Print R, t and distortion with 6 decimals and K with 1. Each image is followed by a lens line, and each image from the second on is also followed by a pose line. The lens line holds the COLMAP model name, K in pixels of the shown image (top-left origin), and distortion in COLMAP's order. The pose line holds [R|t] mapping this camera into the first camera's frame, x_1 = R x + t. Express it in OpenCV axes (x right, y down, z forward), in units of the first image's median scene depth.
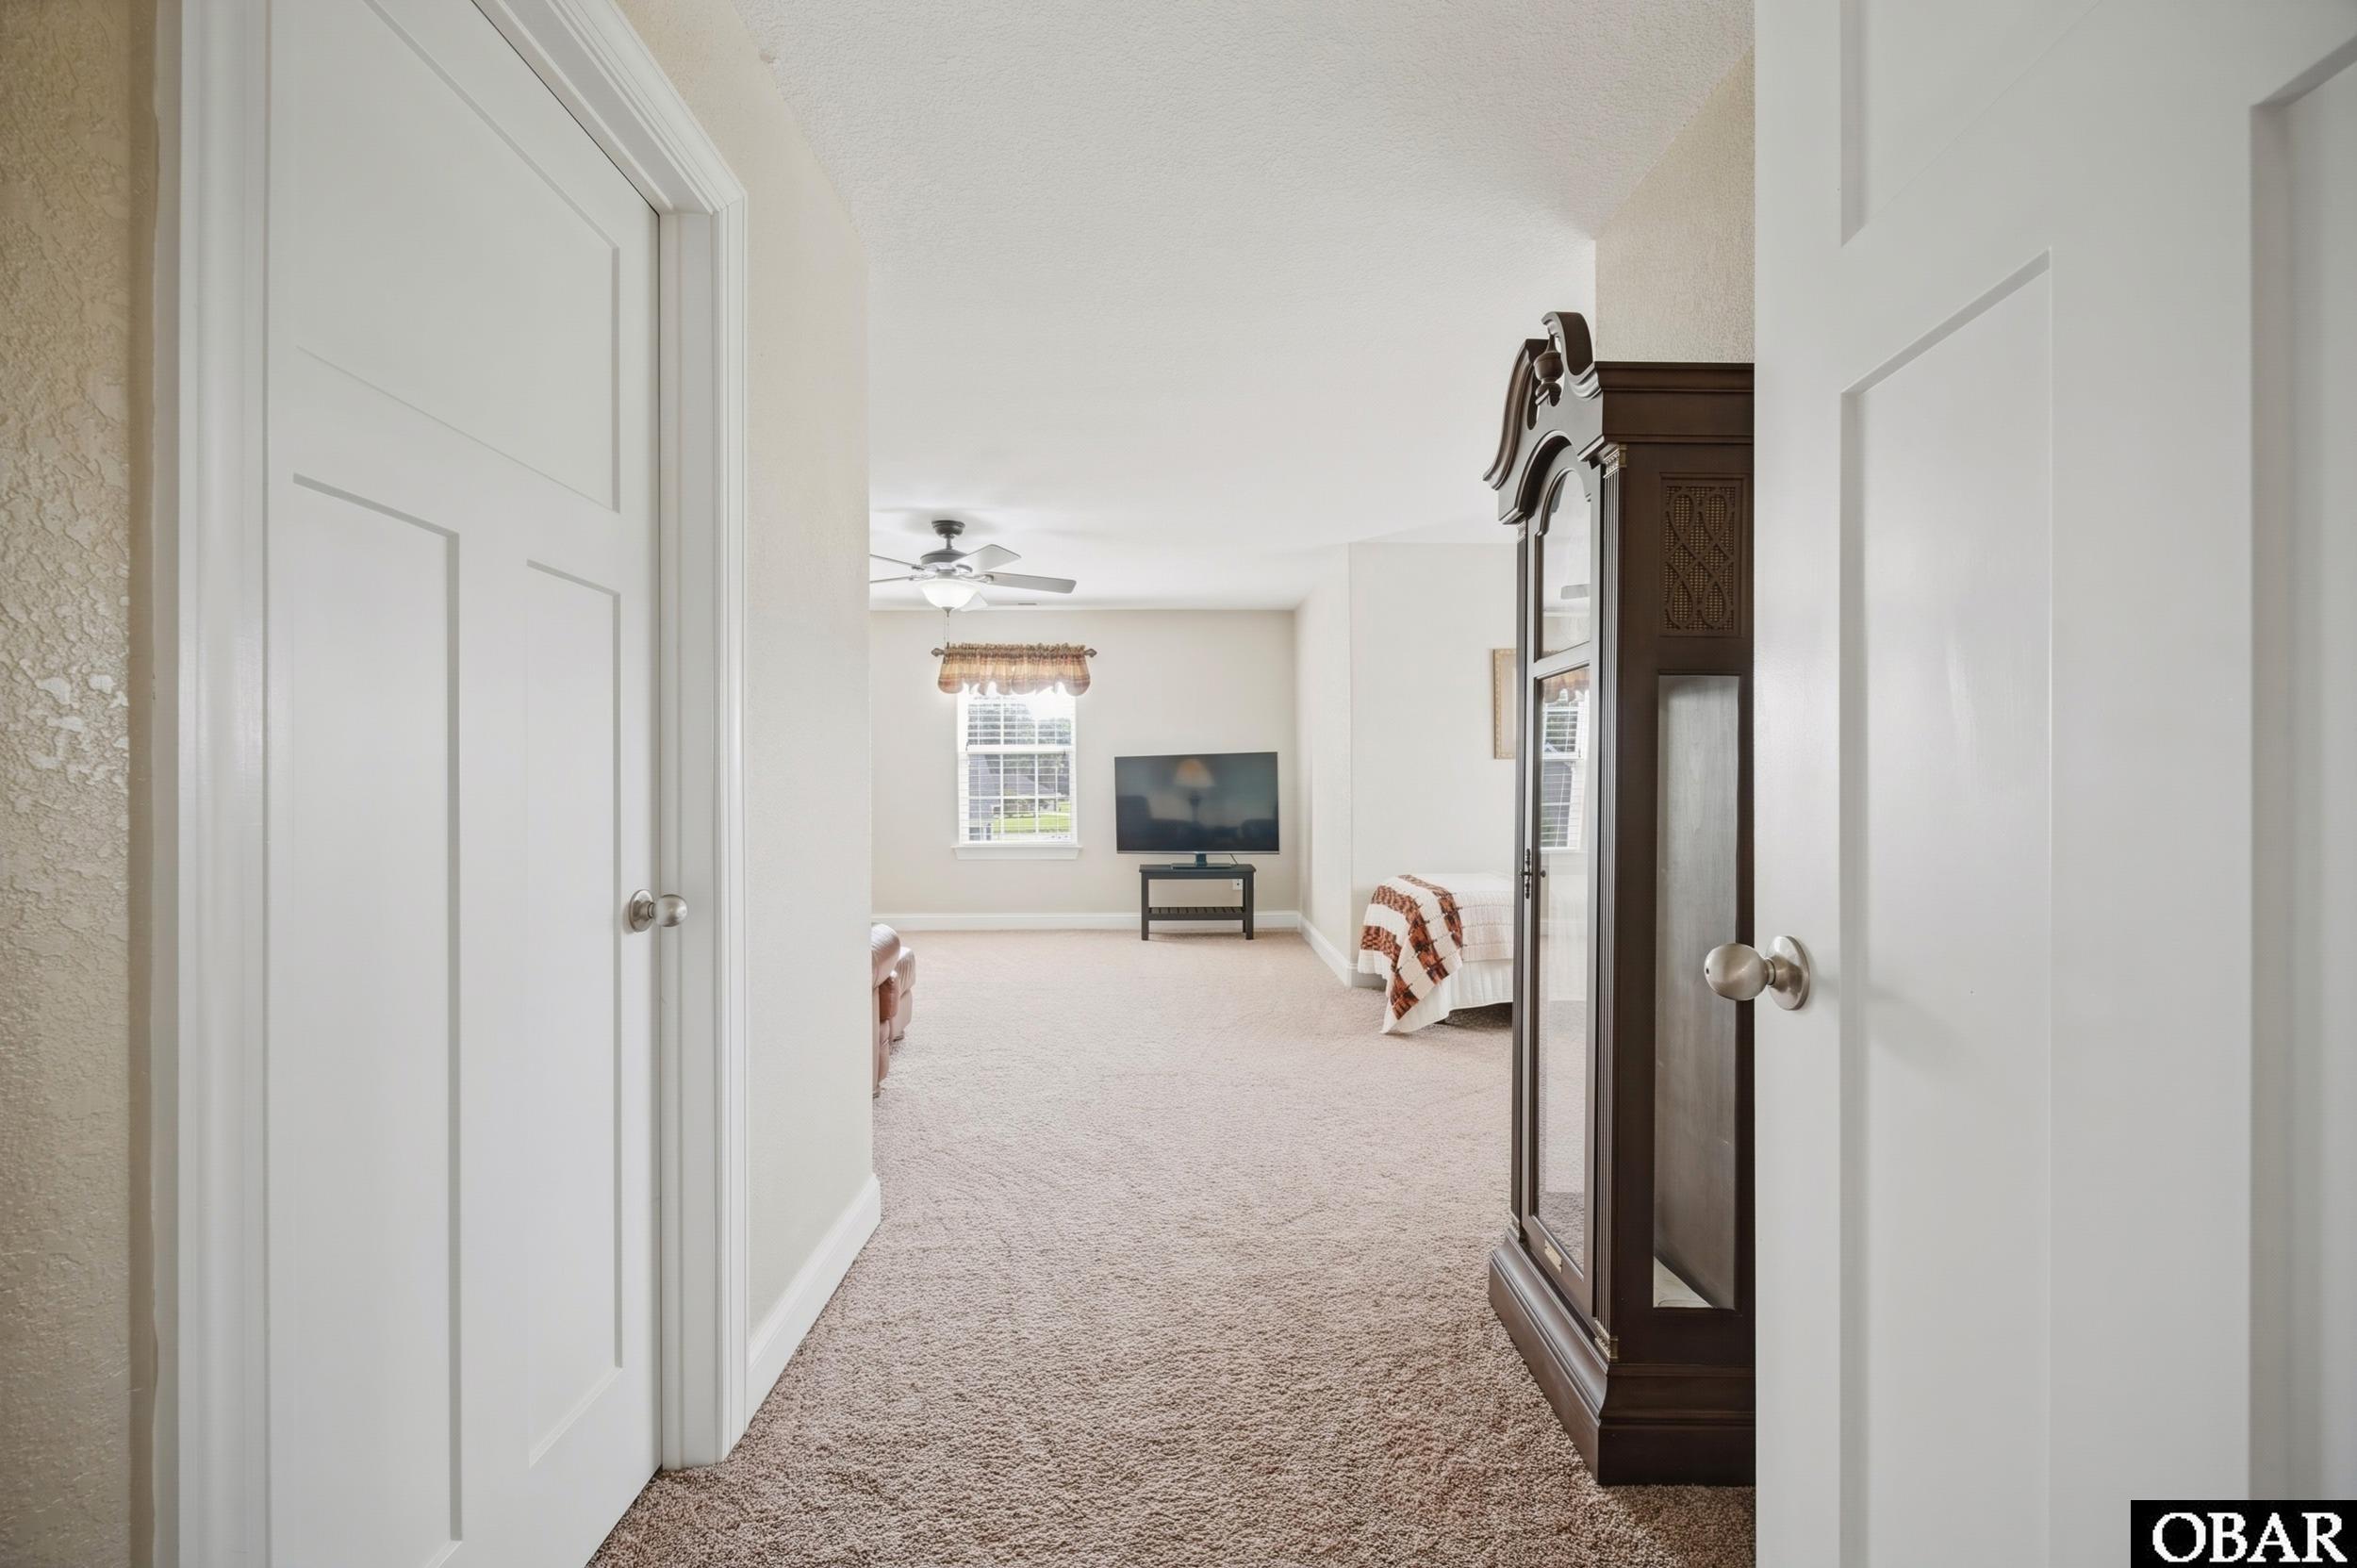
lens RADIAL K [[933.3, 0, 1168.1], [0, 933.3, 792.5], [0, 0, 1]] dist [-0.002243, 0.000393]
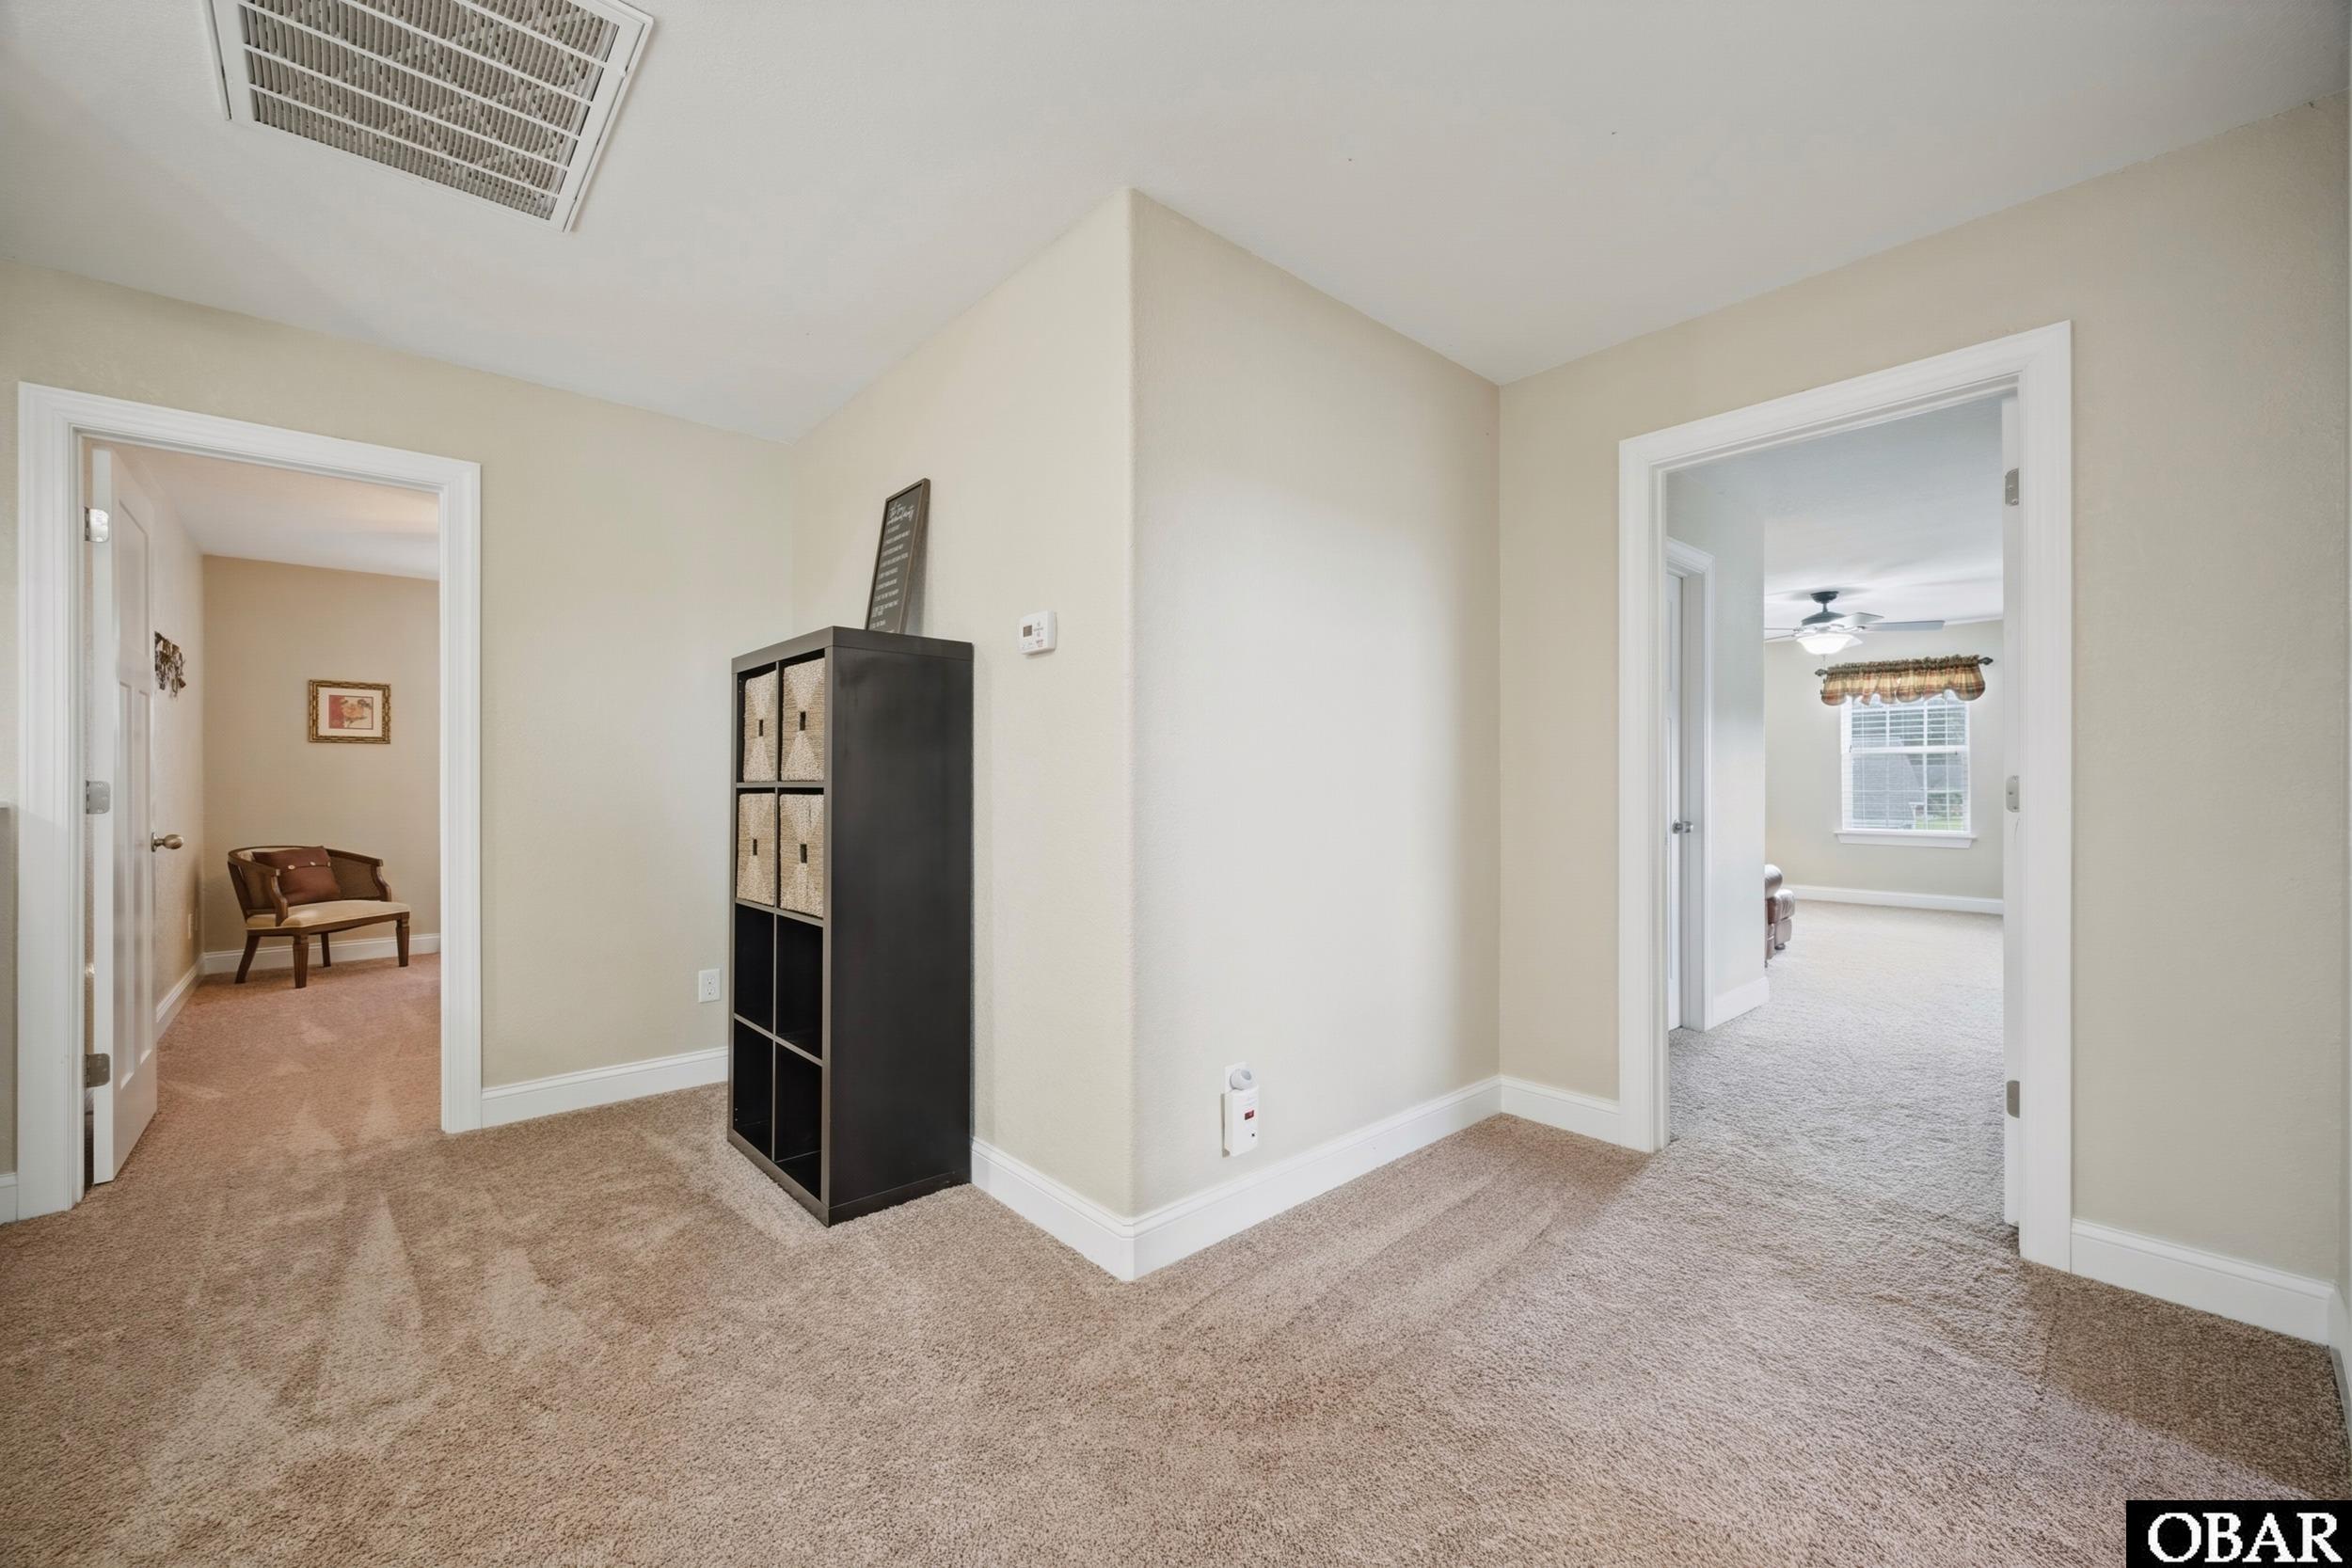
lens RADIAL K [[931.2, 0, 1162.6], [0, 931.2, 781.2], [0, 0, 1]] dist [-0.002243, 0.000393]
pose [[0.642336, 0.000919, -0.766422, 0.142865], [-0.005290, 0.999981, -0.003235, 0.000672], [0.766405, 0.006132, 0.642329, -0.476399]]
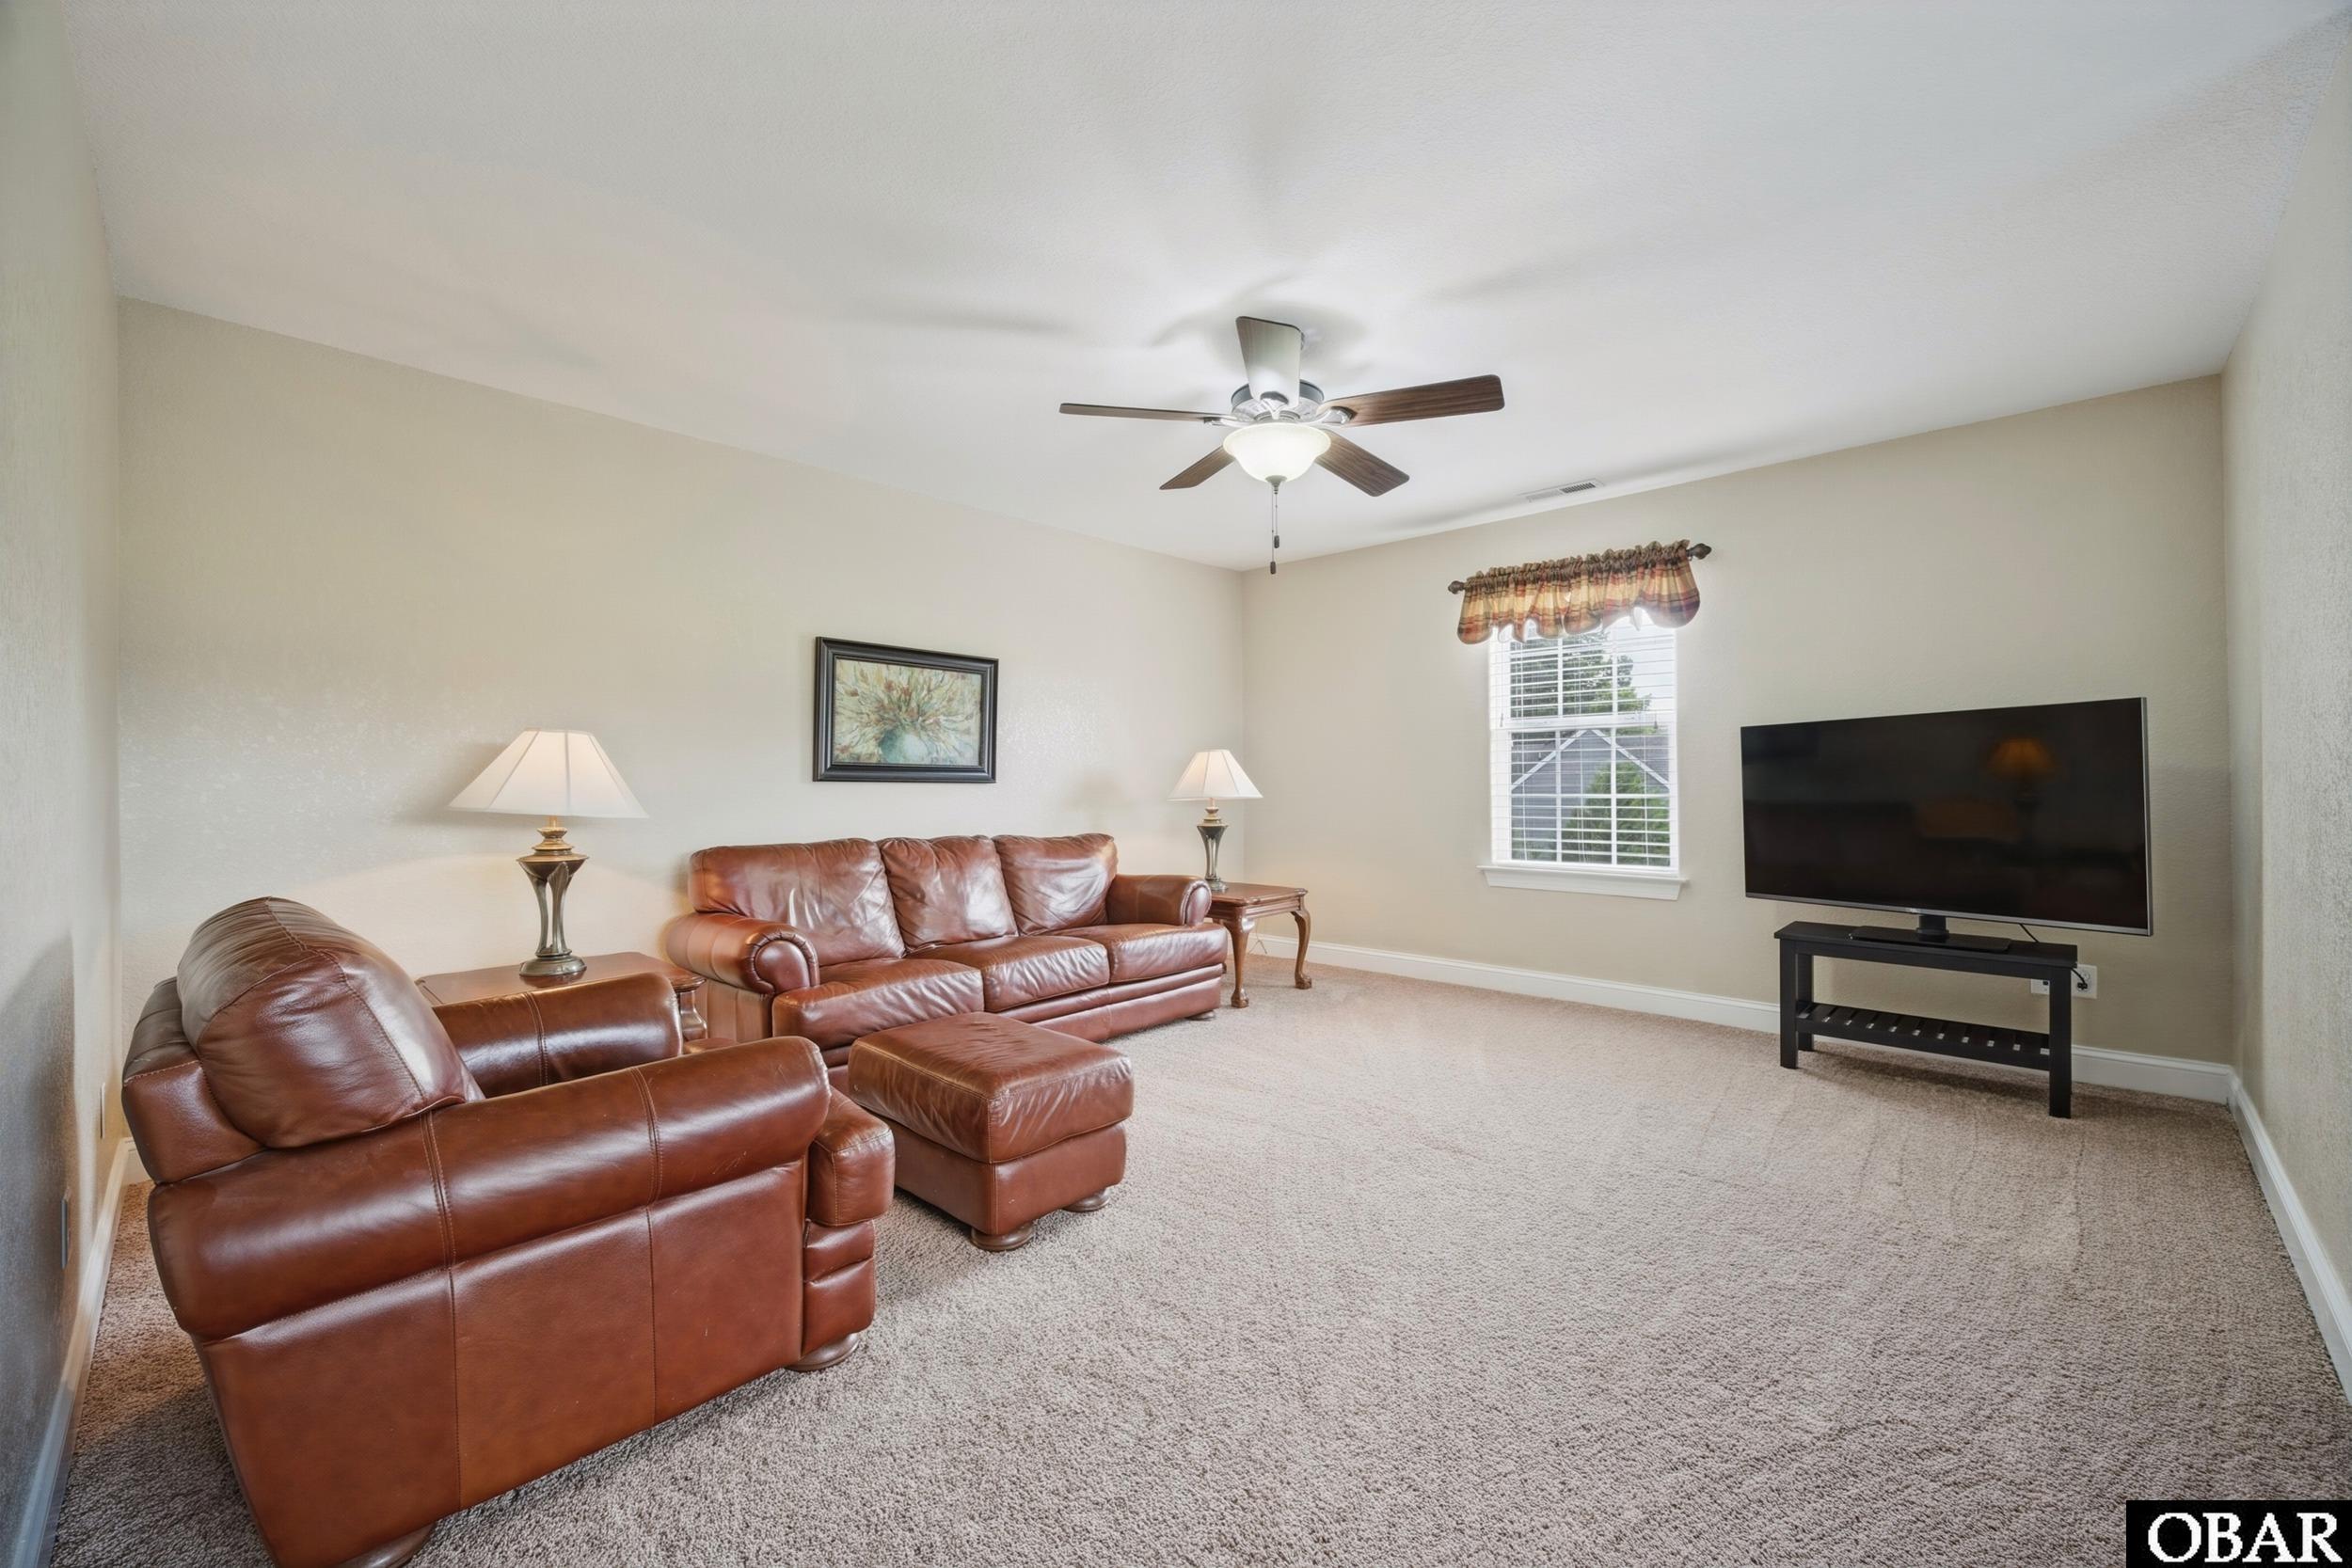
lens RADIAL K [[931.2, 0, 1176.7], [0, 931.2, 780.6], [0, 0, 1]] dist [-0.002243, 0.000393]
pose [[0.716843, -0.001942, -0.697232, 0.095345], [-0.003397, 0.999975, -0.006278, -0.000347], [0.697227, 0.006869, 0.716818, 0.378345]]
